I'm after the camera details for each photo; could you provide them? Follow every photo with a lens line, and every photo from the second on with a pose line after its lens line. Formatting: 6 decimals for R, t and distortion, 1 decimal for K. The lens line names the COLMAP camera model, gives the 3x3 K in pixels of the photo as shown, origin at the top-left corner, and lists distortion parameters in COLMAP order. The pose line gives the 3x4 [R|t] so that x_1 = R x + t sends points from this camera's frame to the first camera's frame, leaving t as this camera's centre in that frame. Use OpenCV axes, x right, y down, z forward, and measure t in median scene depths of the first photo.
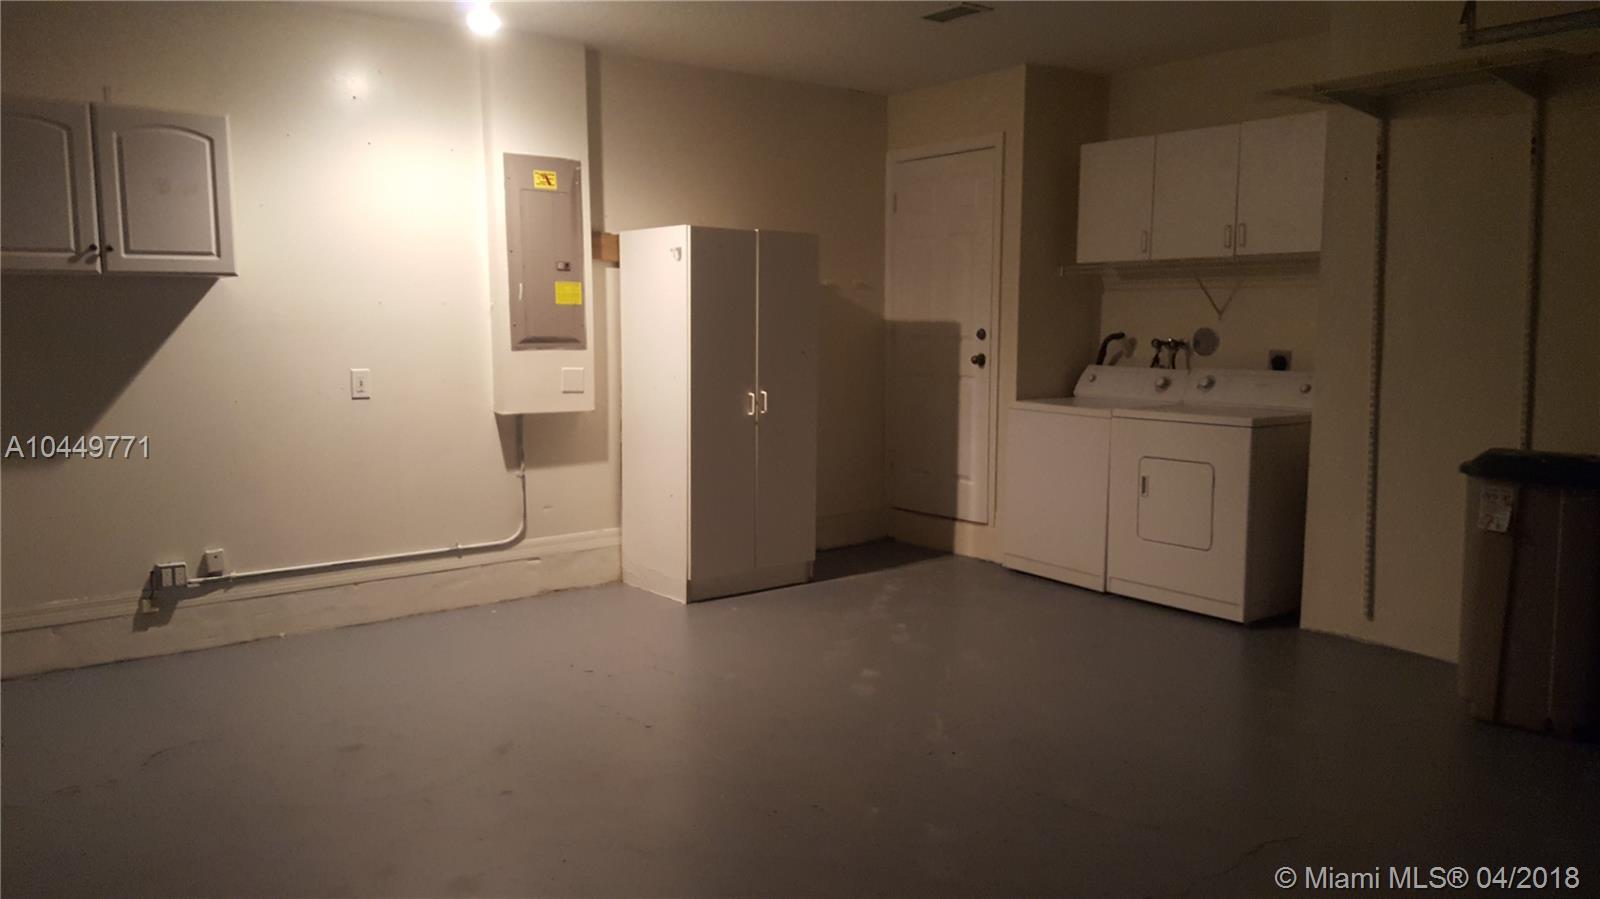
lens RADIAL K [[1182.2, 0, 803.7], [0, 1182.2, 476.4], [0, 0, 1]] dist [0.178163, -0.239554]
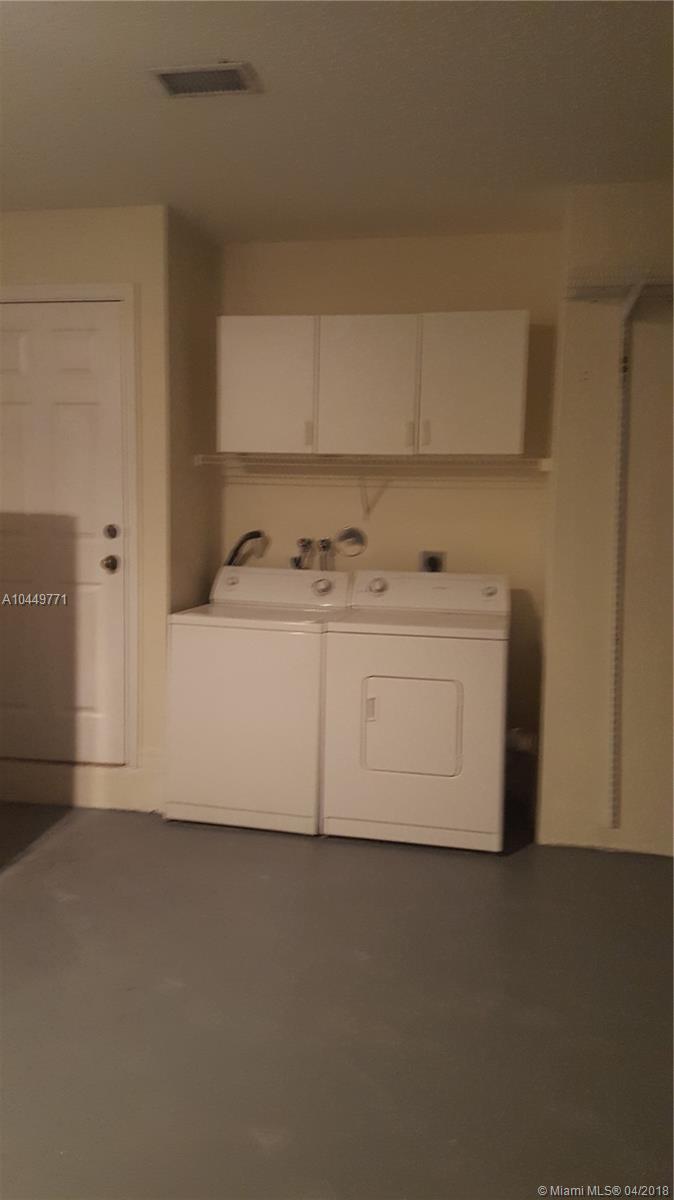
lens RADIAL K [[902.0, 0, 298.7], [0, 902.0, 594.6], [0, 0, 1]] dist [0.108713, -0.092684]
pose [[0.755382, -0.048845, 0.653462, -0.162191], [0.068915, 0.997610, -0.005094, -0.067136], [-0.651651, 0.048881, 0.756943, 0.471692]]
